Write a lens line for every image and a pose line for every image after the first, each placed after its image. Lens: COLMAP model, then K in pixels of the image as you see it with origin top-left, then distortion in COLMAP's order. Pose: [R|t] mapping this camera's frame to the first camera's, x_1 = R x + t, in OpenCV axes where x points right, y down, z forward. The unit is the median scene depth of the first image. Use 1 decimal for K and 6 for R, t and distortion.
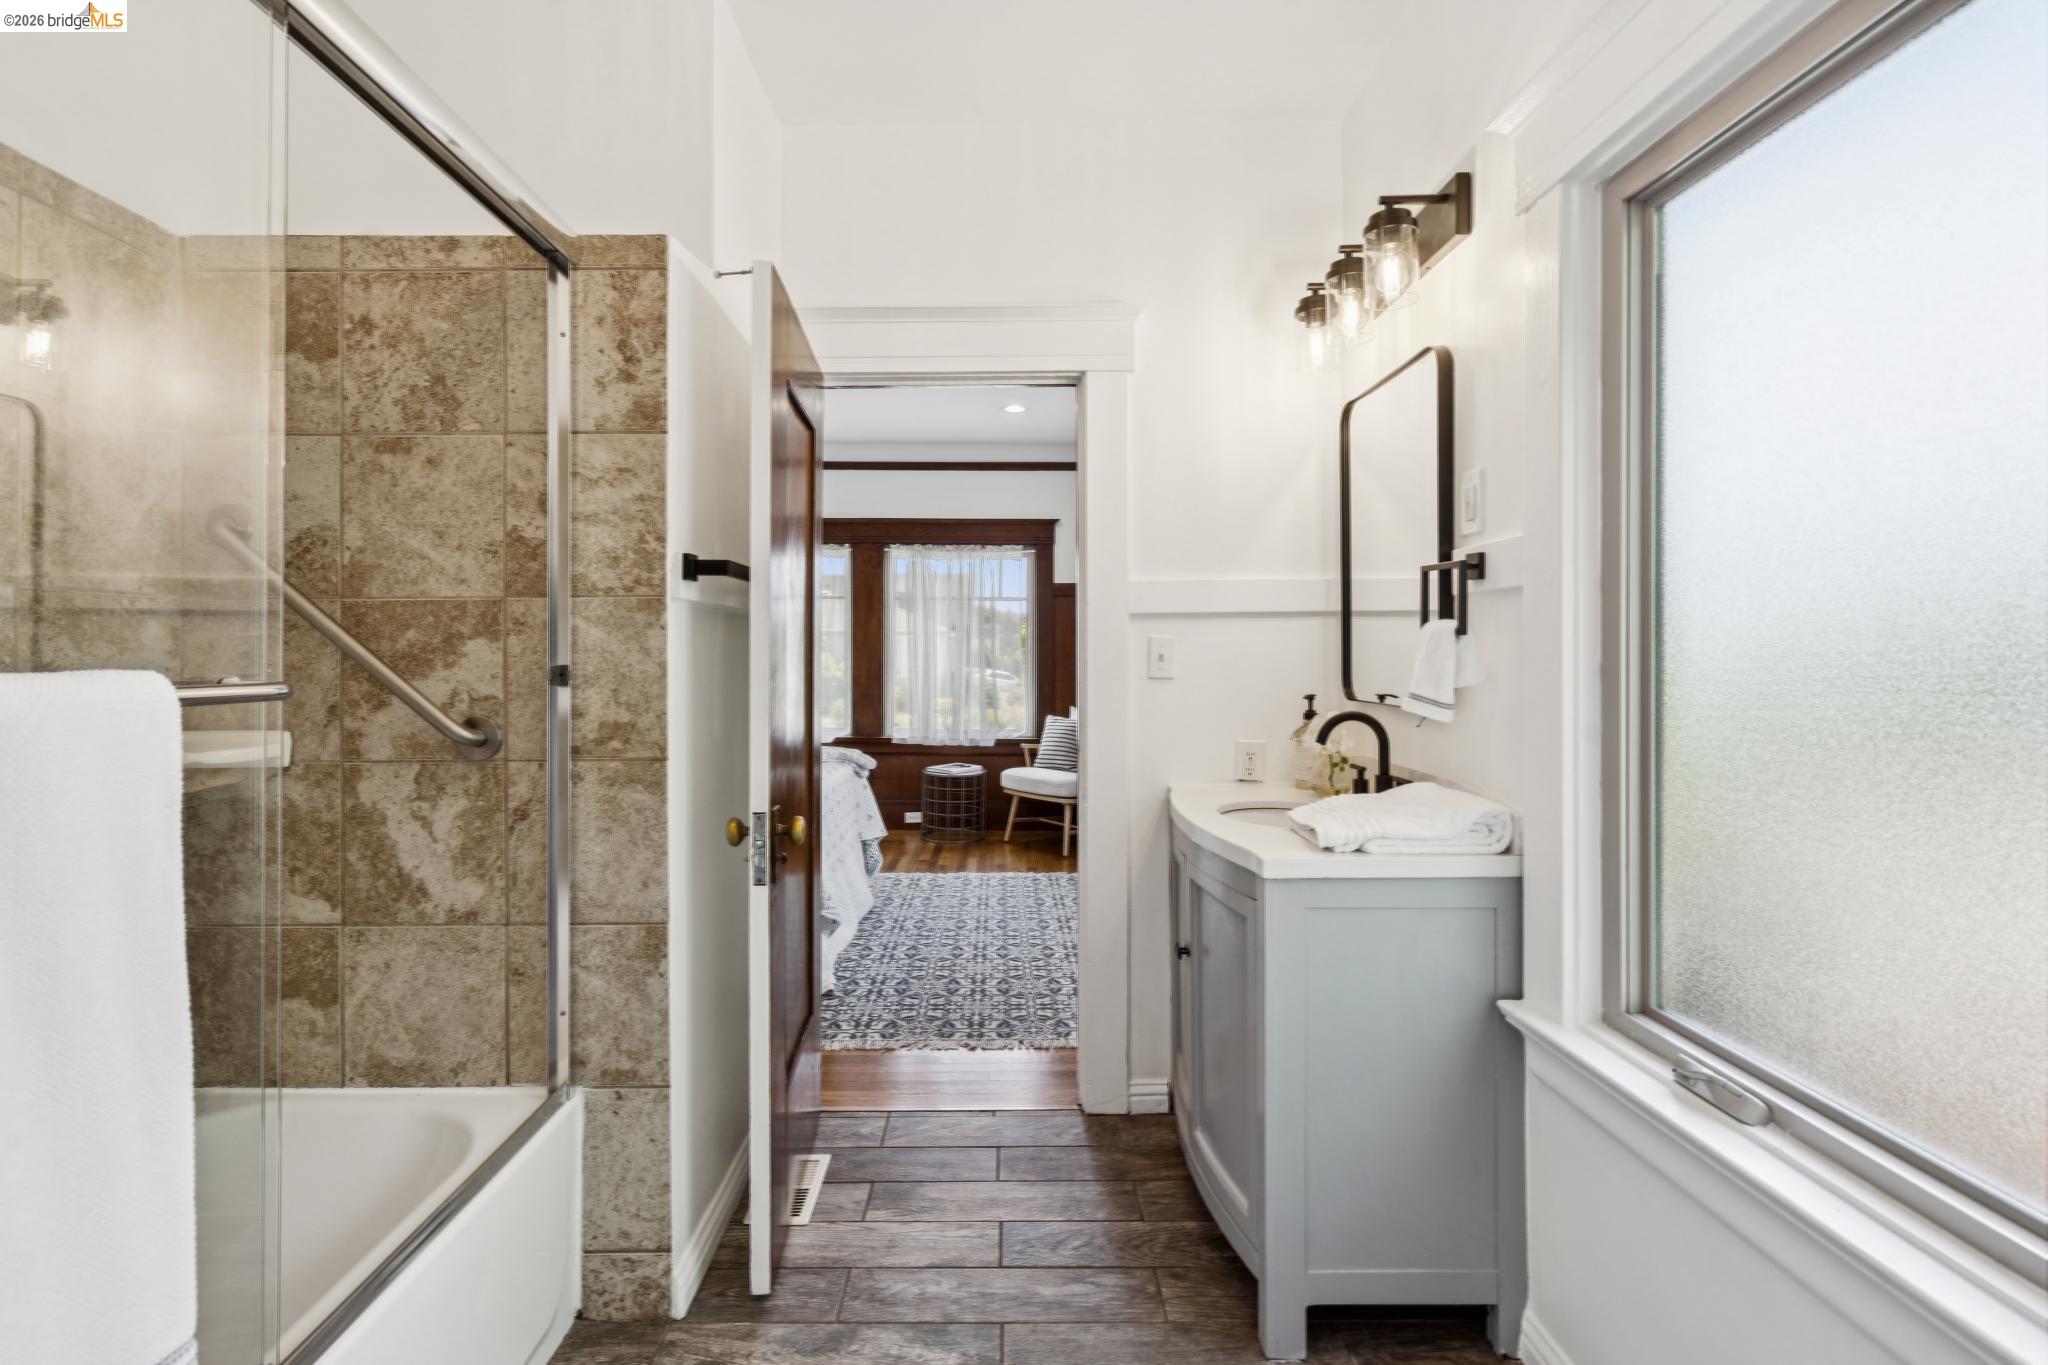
lens RADIAL K [[977.1, 0, 1013.8], [0, 977.1, 665.2], [0, 0, 1]] dist [0.015390, 0.001426]
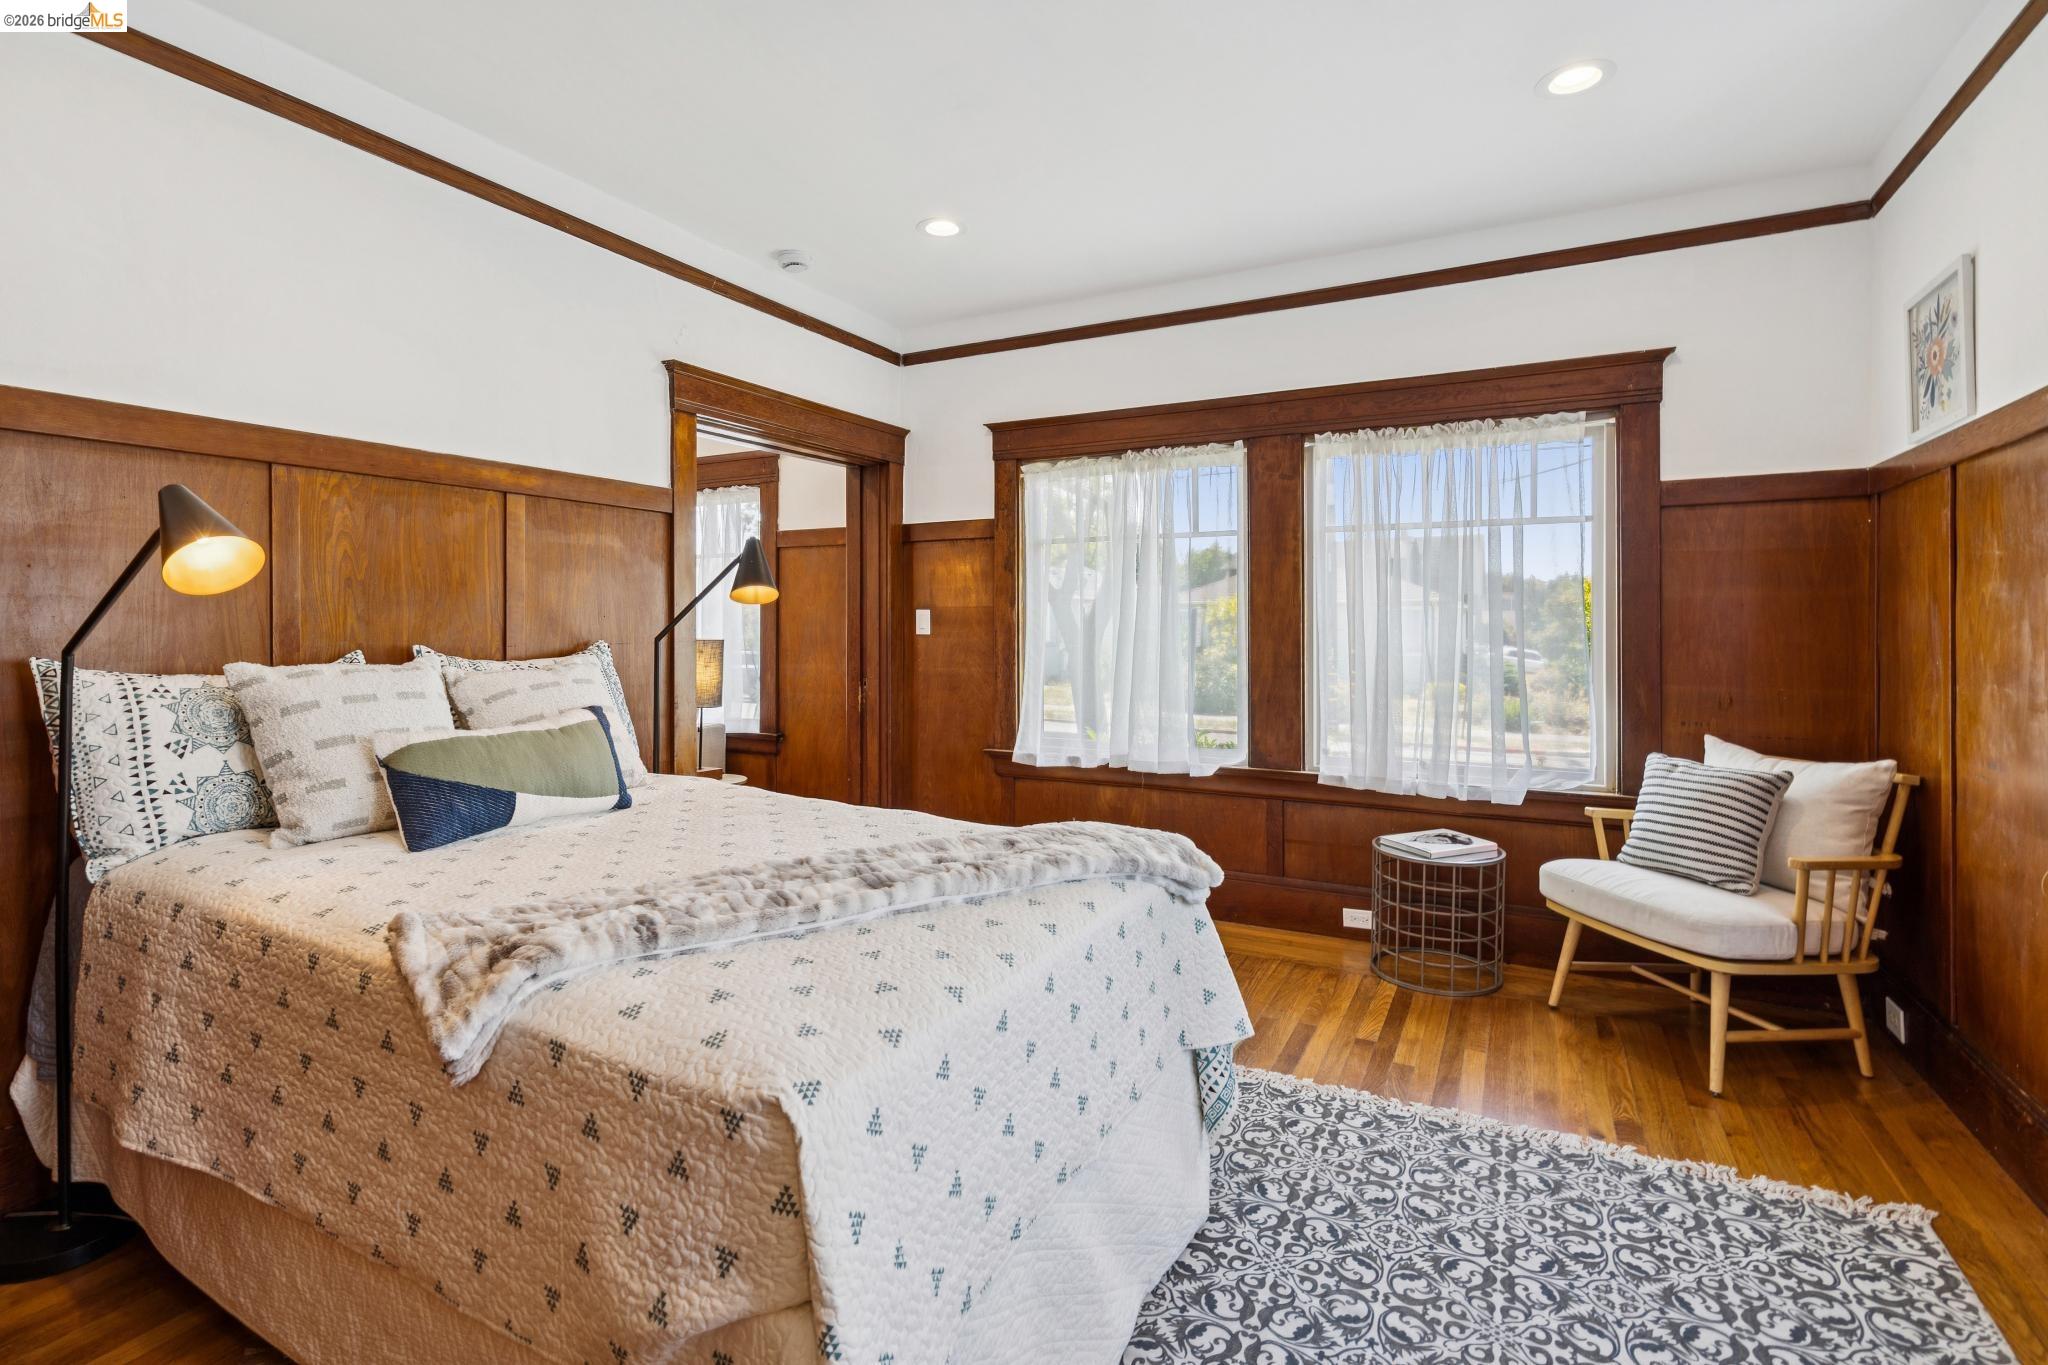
lens RADIAL K [[977.1, 0, 1006.2], [0, 977.1, 617.0], [0, 0, 1]] dist [0.015390, 0.001426]
pose [[0.873794, -0.011262, -0.486165, -0.005527], [0.004935, 0.999886, -0.014294, -0.009381], [0.486270, 0.010091, 0.873750, 0.415426]]
